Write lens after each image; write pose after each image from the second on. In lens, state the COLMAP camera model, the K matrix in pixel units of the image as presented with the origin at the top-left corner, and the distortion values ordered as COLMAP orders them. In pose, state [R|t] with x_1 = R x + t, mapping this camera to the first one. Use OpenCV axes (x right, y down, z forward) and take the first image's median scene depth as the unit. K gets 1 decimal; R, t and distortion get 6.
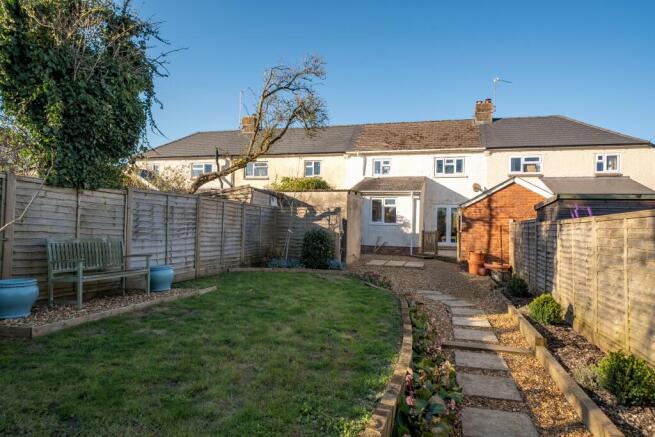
lens RADIAL K [[437.5, 0, 327.5], [0, 437.5, 218.5], [0, 0, 1]] dist [0.024732, 0.002217]
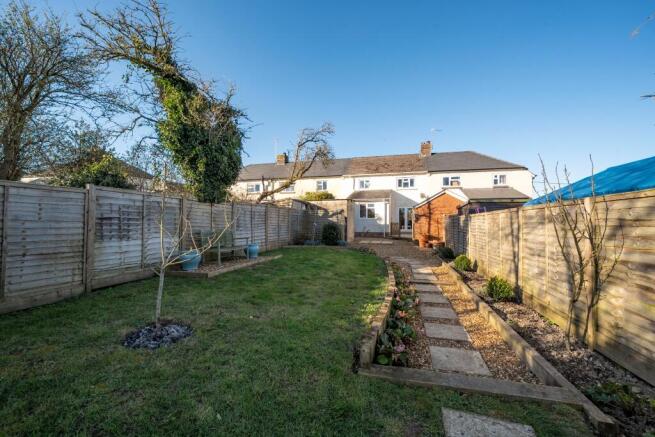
lens RADIAL K [[284.4, 0, 327.5], [0, 284.4, 218.5], [0, 0, 1]] dist [0.000072, -0.000040]
pose [[0.999773, -0.020113, 0.007020, -0.041520], [0.020060, 0.999770, 0.007531, -0.000428], [-0.007170, -0.007388, 0.999947, -0.103914]]
